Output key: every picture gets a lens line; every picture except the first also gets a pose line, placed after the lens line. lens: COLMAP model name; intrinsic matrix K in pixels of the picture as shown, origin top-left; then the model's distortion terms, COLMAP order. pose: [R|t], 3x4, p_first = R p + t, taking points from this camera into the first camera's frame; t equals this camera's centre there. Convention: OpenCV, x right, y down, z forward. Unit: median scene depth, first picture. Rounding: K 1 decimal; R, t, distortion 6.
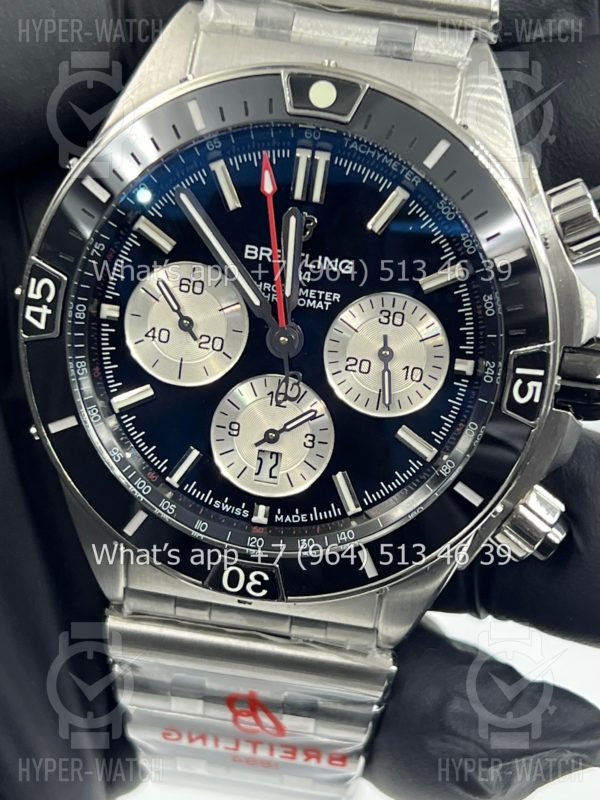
lens RADIAL K [[1827.8, 0, 293.1], [0, 1827.8, 406.0], [0, 0, 1]] dist [0.218883, 0.000000]
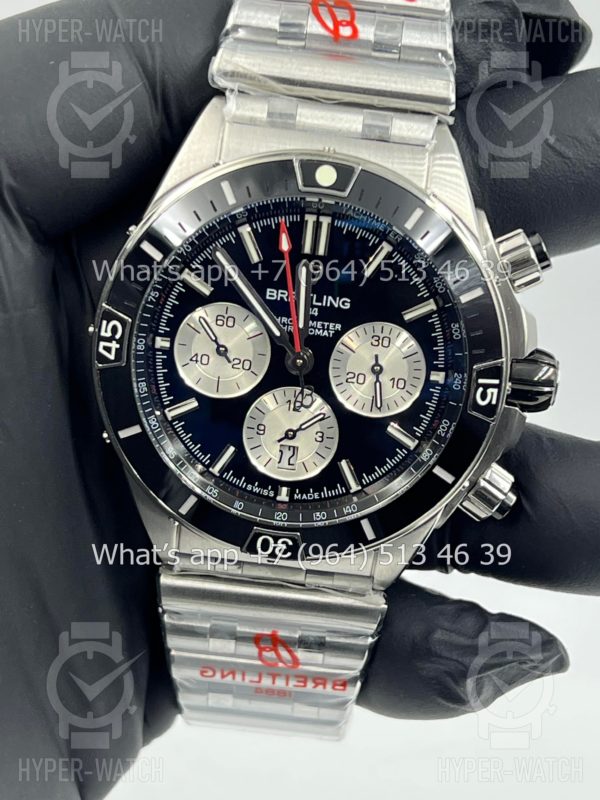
lens RADIAL K [[1827.8, 0, 284.7], [0, 1827.8, 402.8], [0, 0, 1]] dist [0.218883, 0.000000]
pose [[0.997838, -0.034792, 0.055763, -0.087954], [0.031328, 0.997594, 0.061844, -0.086787], [-0.057781, -0.059963, 0.996527, -0.292780]]
